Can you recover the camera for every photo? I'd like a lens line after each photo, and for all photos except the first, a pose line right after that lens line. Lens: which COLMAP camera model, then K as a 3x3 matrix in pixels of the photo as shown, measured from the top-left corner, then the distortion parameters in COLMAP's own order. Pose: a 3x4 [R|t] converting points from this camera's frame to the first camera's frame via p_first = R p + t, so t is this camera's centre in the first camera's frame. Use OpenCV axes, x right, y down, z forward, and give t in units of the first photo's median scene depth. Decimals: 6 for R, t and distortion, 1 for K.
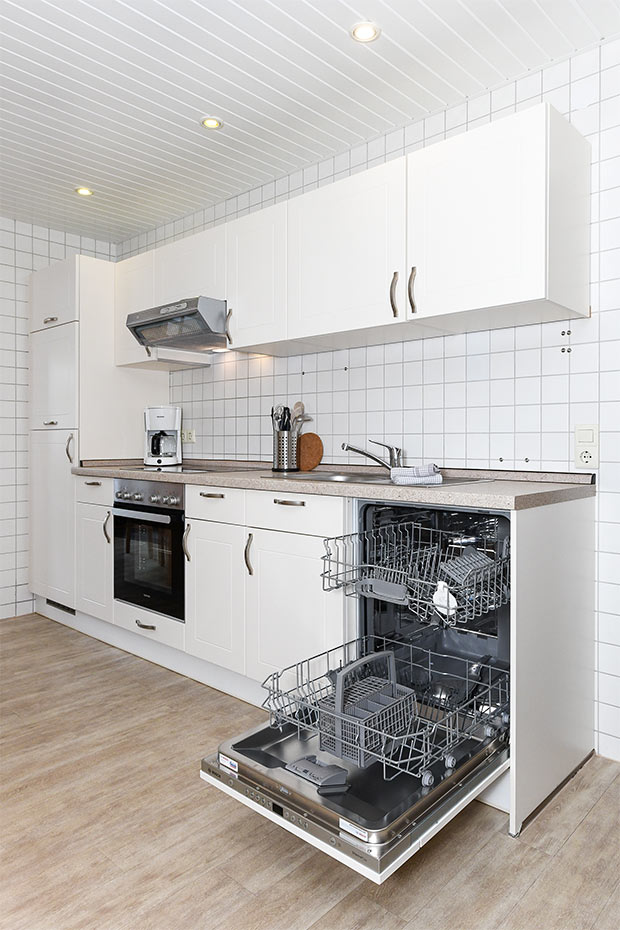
lens RADIAL K [[622.1, 0, 312.7], [0, 622.1, 440.2], [0, 0, 1]] dist [0.004054, 0.000803]
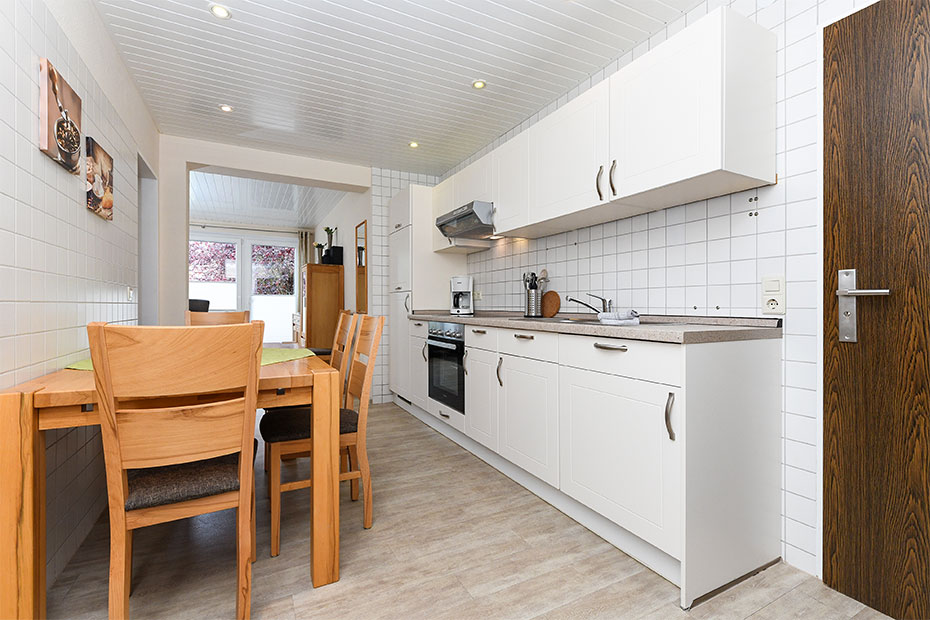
lens RADIAL K [[404.7, 0, 438.2], [0, 404.7, 305.7], [0, 0, 1]] dist [0.000948, 0.000146]
pose [[0.929665, 0.004716, -0.368376, 0.099006], [-0.004413, 0.999989, 0.001667, 0.022531], [0.368379, 0.000076, 0.929676, 0.047672]]
